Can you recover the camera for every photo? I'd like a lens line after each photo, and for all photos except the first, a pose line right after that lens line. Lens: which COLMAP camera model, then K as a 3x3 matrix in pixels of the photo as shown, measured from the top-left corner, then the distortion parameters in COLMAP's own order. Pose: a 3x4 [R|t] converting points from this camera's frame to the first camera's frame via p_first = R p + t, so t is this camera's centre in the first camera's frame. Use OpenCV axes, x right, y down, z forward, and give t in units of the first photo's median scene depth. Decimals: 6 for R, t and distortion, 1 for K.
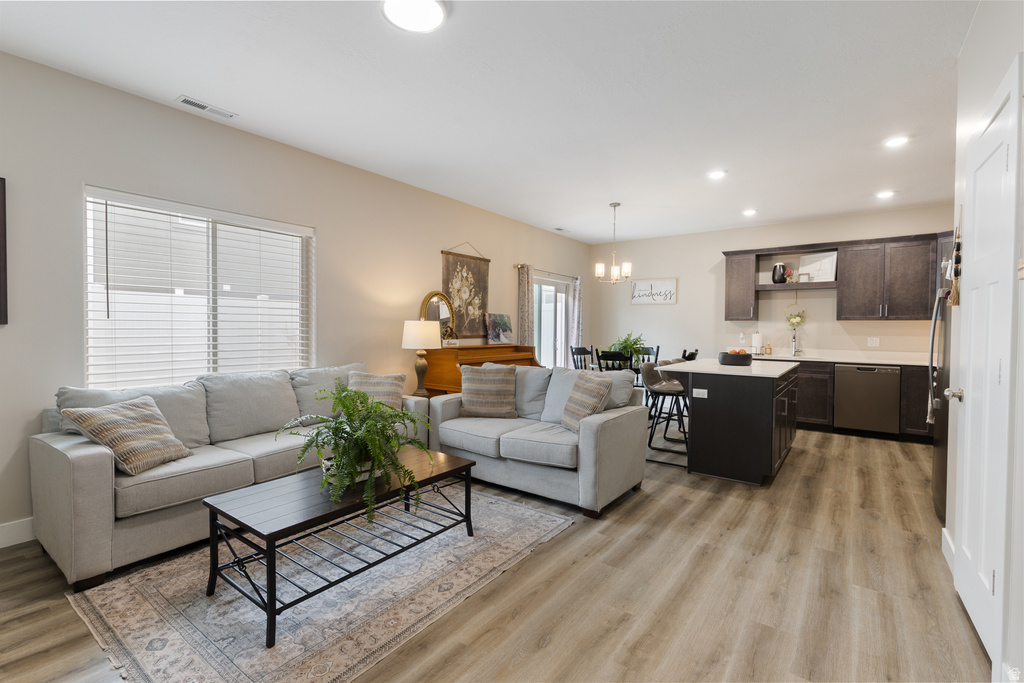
lens RADIAL K [[460.3, 0, 515.0], [0, 460.3, 335.4], [0, 0, 1]] dist [0.004176, 0.000693]
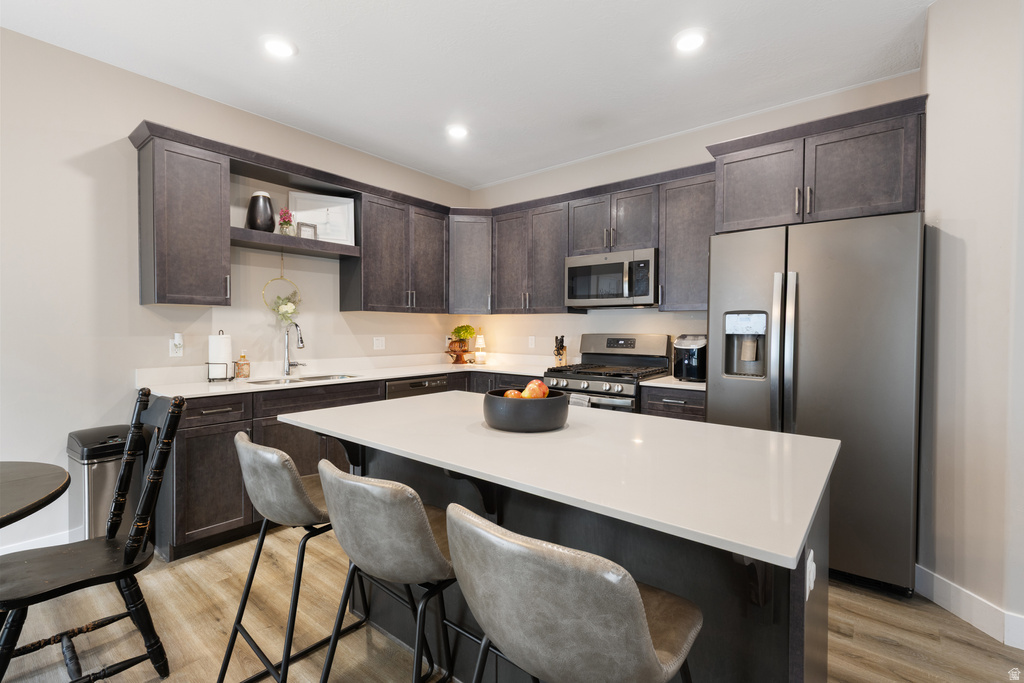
lens RADIAL K [[460.3, 0, 512.6], [0, 460.3, 335.0], [0, 0, 1]] dist [0.004176, 0.000693]
pose [[0.044369, -0.021511, 0.998784, 0.085035], [0.009494, 0.999732, 0.021110, -0.010665], [-0.998970, 0.008546, 0.044562, 0.731449]]
